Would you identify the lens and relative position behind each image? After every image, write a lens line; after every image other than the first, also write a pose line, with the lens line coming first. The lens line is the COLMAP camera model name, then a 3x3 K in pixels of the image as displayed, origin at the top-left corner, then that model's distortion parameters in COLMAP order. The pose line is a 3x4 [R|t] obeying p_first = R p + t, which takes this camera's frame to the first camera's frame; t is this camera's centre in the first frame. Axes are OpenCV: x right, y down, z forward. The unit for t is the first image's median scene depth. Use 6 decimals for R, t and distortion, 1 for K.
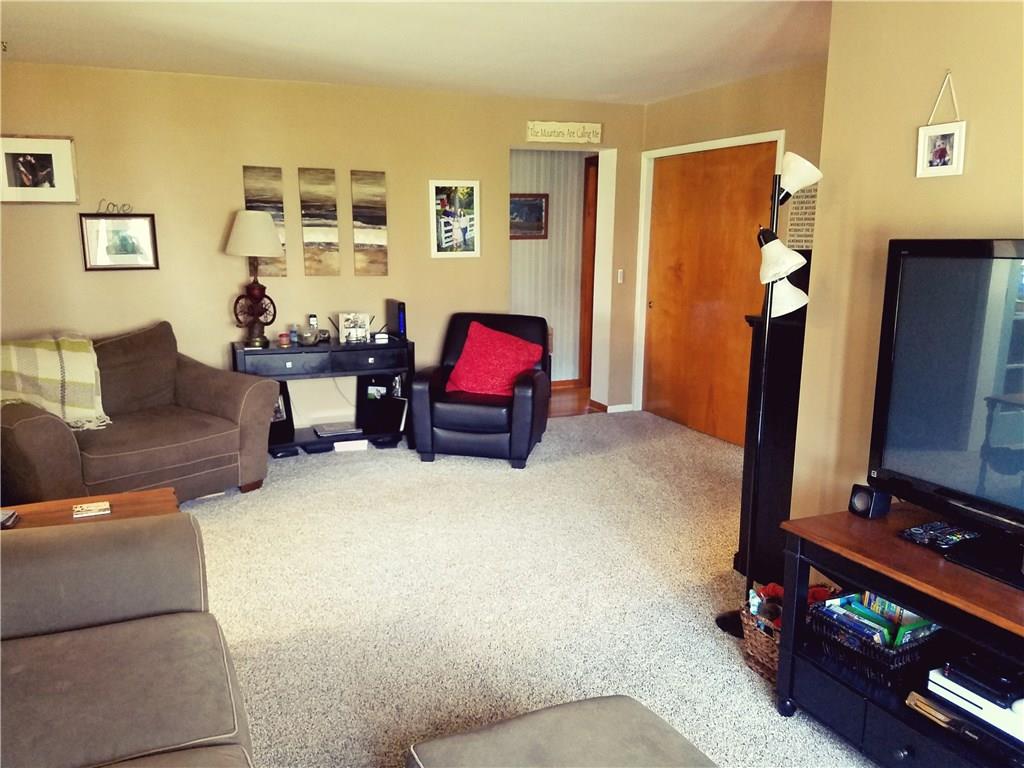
lens RADIAL K [[787.0, 0, 483.2], [0, 787.0, 397.3], [0, 0, 1]] dist [0.243449, -0.447613]
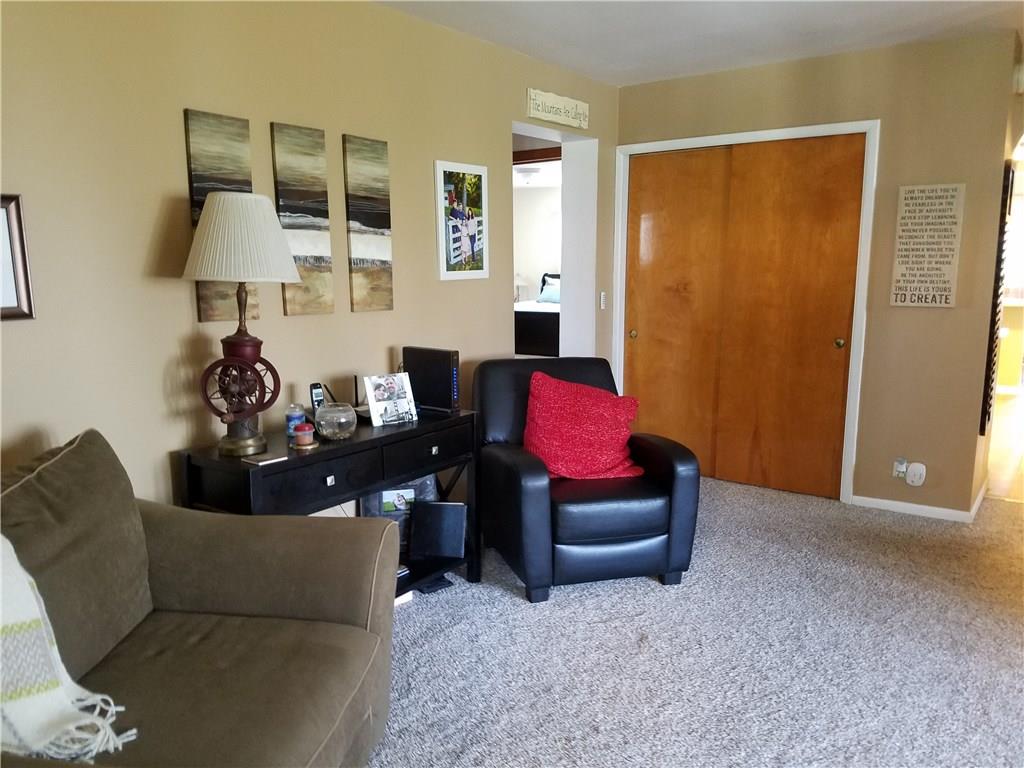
lens RADIAL K [[787.0, 0, 483.2], [0, 787.0, 397.3], [0, 0, 1]] dist [0.243449, -0.447613]
pose [[0.848400, -0.096627, 0.520462, -0.396435], [0.115513, 0.993298, -0.003884, -0.075888], [-0.516599, 0.063416, 0.853876, 0.446261]]
